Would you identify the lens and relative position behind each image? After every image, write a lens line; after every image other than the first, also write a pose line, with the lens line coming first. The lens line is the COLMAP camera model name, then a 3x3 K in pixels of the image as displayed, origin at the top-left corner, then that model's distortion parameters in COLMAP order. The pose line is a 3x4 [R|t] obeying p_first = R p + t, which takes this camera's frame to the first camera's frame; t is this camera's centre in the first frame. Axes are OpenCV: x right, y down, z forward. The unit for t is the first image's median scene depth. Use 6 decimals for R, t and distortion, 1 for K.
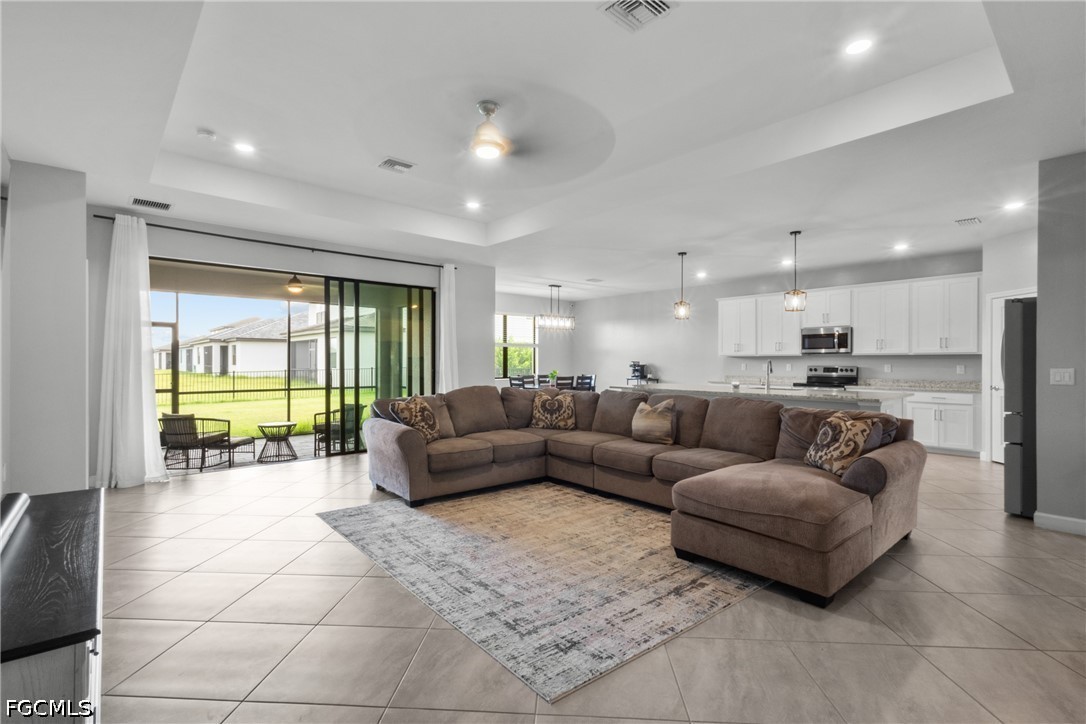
lens RADIAL K [[501.7, 0, 540.7], [0, 501.7, 362.6], [0, 0, 1]] dist [0.003079, -0.000032]
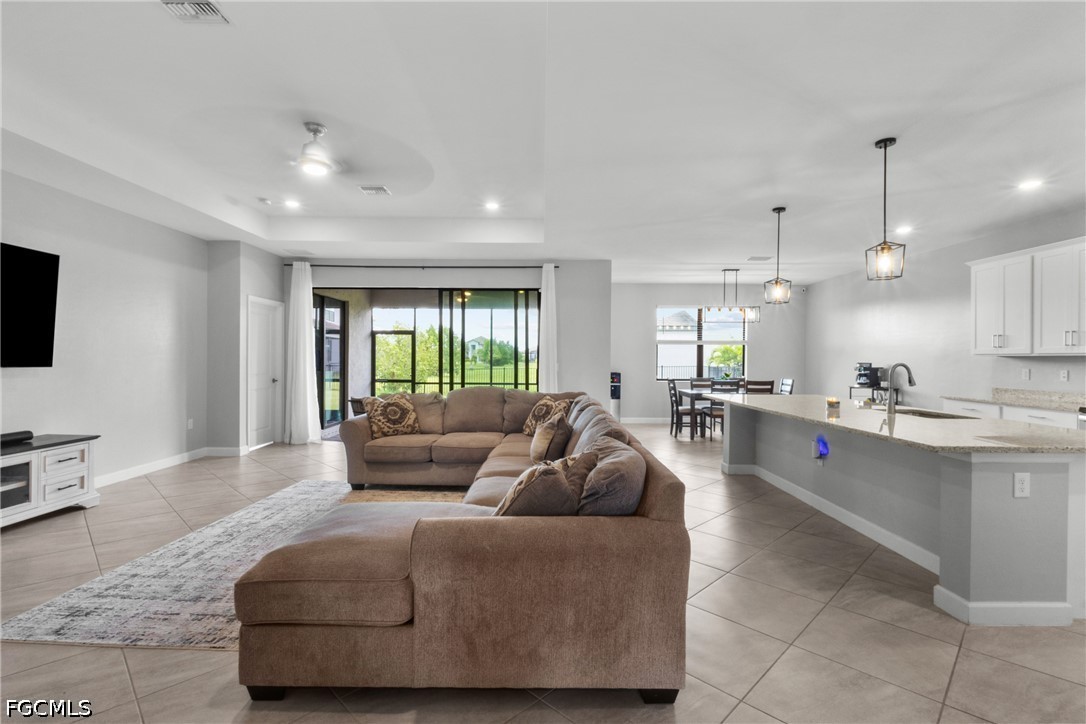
lens RADIAL K [[499.4, 0, 540.4], [0, 499.4, 358.5], [0, 0, 1]] dist [0.002486, 0.001242]
pose [[0.750247, 0.004683, -0.661141, 0.461557], [-0.007365, 0.999972, -0.001274, -0.006356], [0.661117, 0.005826, 0.750260, 0.243430]]
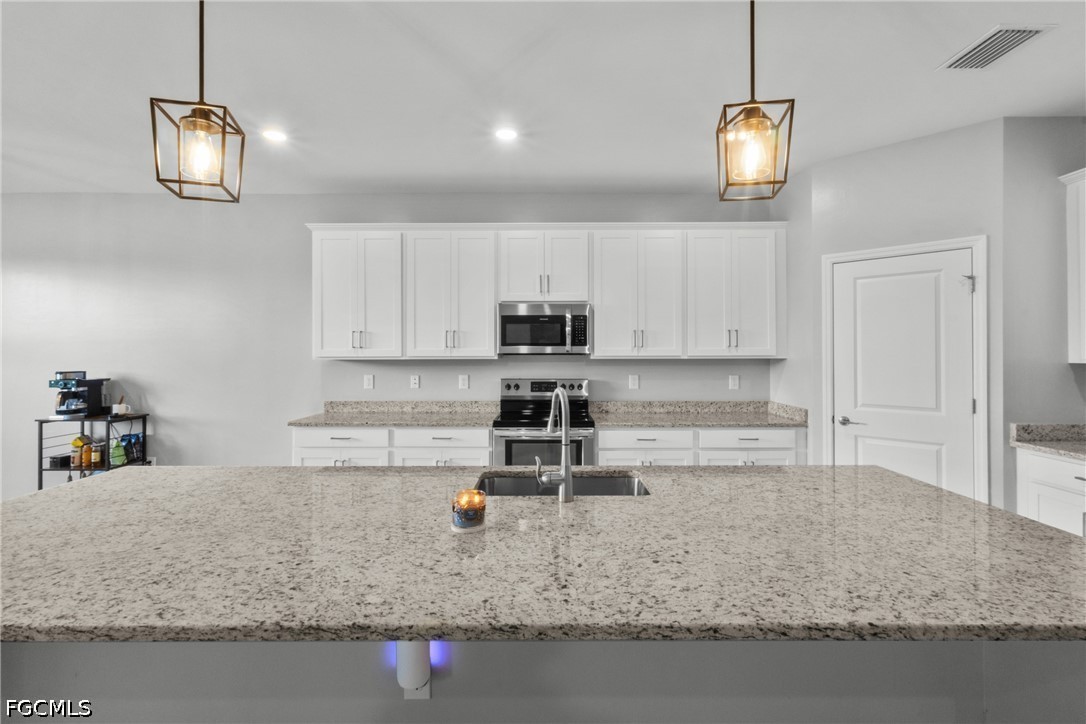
lens RADIAL K [[506.0, 0, 544.6], [0, 506.0, 349.6], [0, 0, 1]] dist [0.001167, 0.000347]
pose [[0.663054, 0.002941, 0.748566, 0.206742], [0.003423, 0.999970, -0.006961, -0.021840], [-0.748564, 0.007178, 0.663024, 0.718224]]
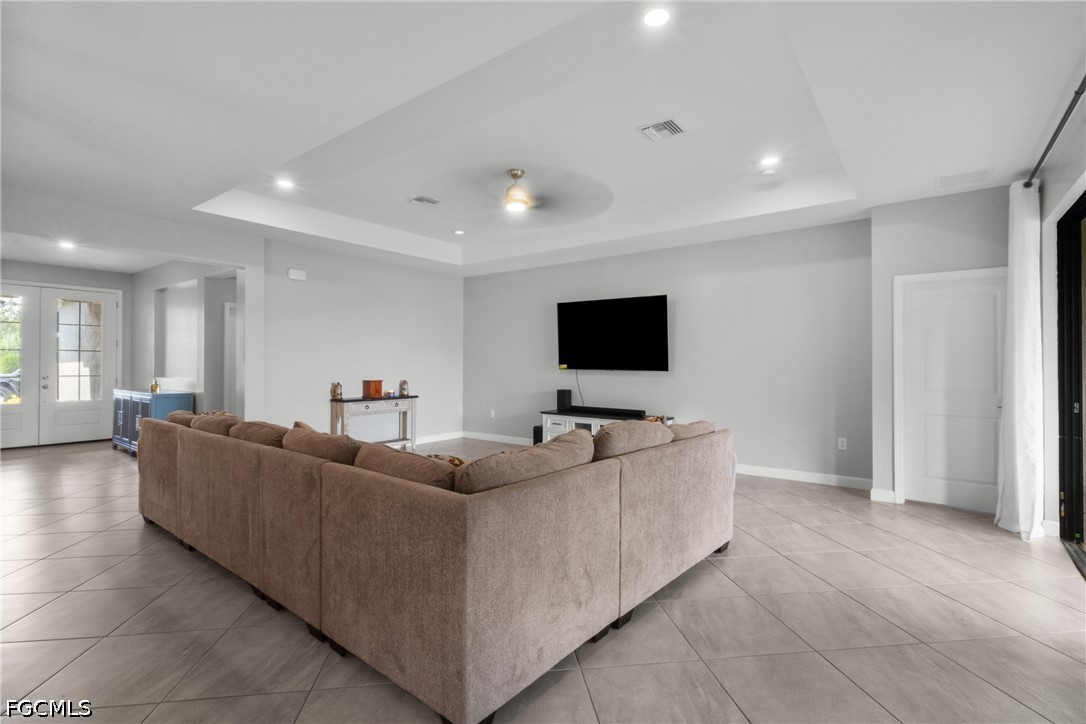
lens RADIAL K [[499.4, 0, 540.4], [0, 499.4, 358.5], [0, 0, 1]] dist [0.002486, 0.001242]
pose [[-0.981275, -0.005389, -0.192537, 0.037775], [-0.003917, 0.999960, -0.008025, -0.007001], [0.192572, -0.007120, -0.981257, 1.084024]]
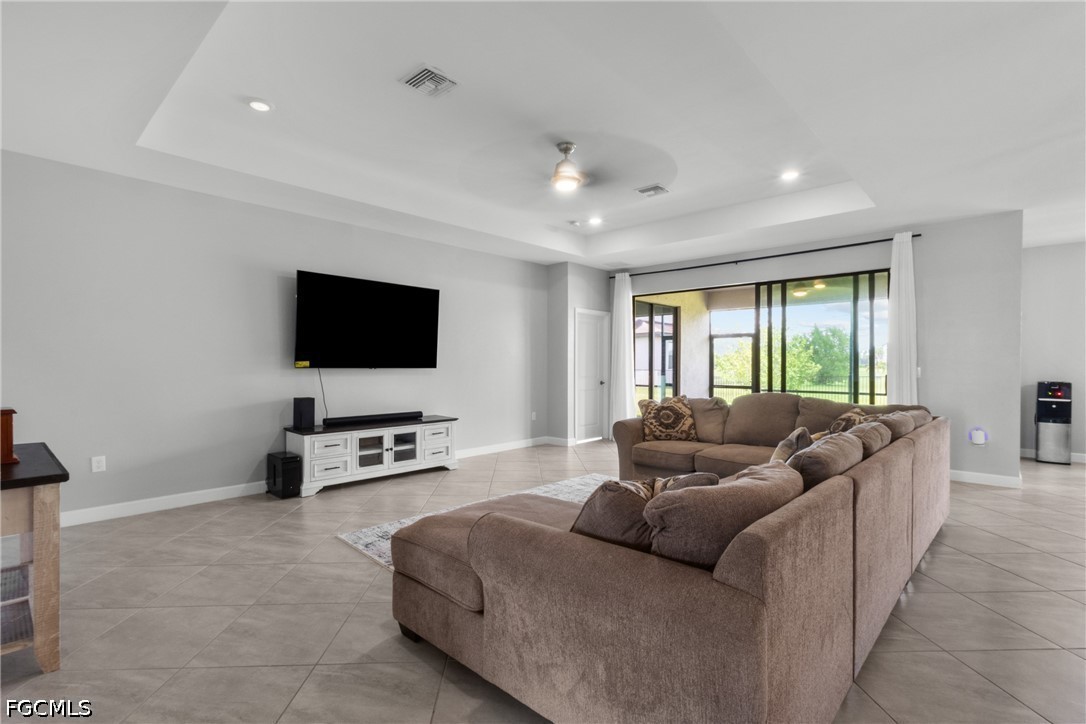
lens RADIAL K [[503.4, 0, 541.3], [0, 503.4, 368.1], [0, 0, 1]] dist [0.002264, 0.000529]
pose [[0.104228, 0.008208, -0.994520, 0.503398], [-0.003321, 0.999963, 0.007905, -0.000509], [0.994548, 0.002479, 0.104251, 0.388652]]
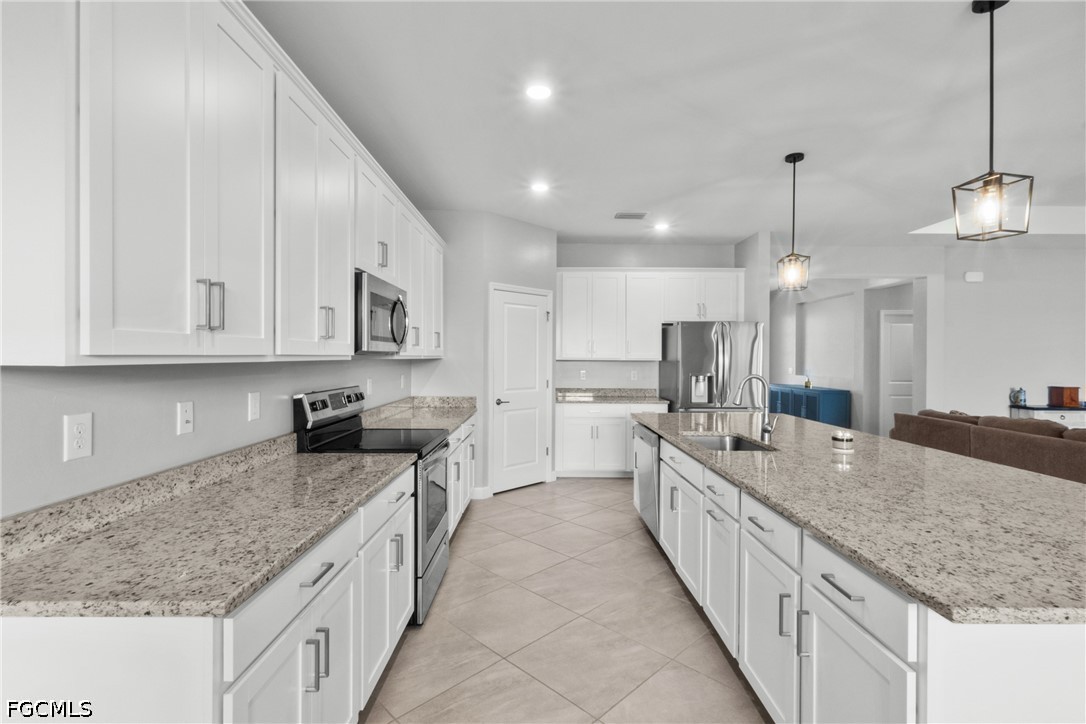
lens RADIAL K [[501.7, 0, 540.7], [0, 501.7, 362.6], [0, 0, 1]] dist [0.003079, -0.000032]
pose [[-0.750682, -0.012698, 0.660541, 0.264525], [-0.004512, 0.999891, 0.014094, -0.019413], [-0.660648, 0.007600, -0.750657, 1.283249]]
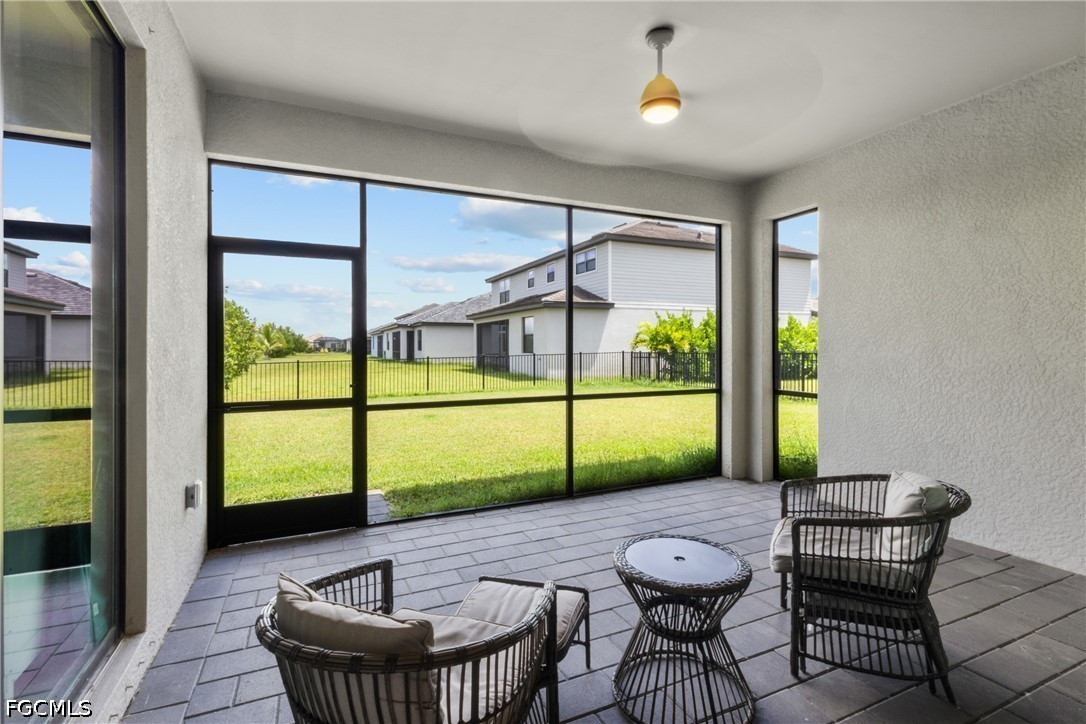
lens RADIAL K [[506.0, 0, 544.6], [0, 506.0, 349.6], [0, 0, 1]] dist [0.001167, 0.000347]
pose [[0.956856, -0.001964, -0.290555, -0.488614], [0.002463, 0.999996, 0.001354, 0.010739], [0.290552, -0.002011, 0.956857, 0.686696]]
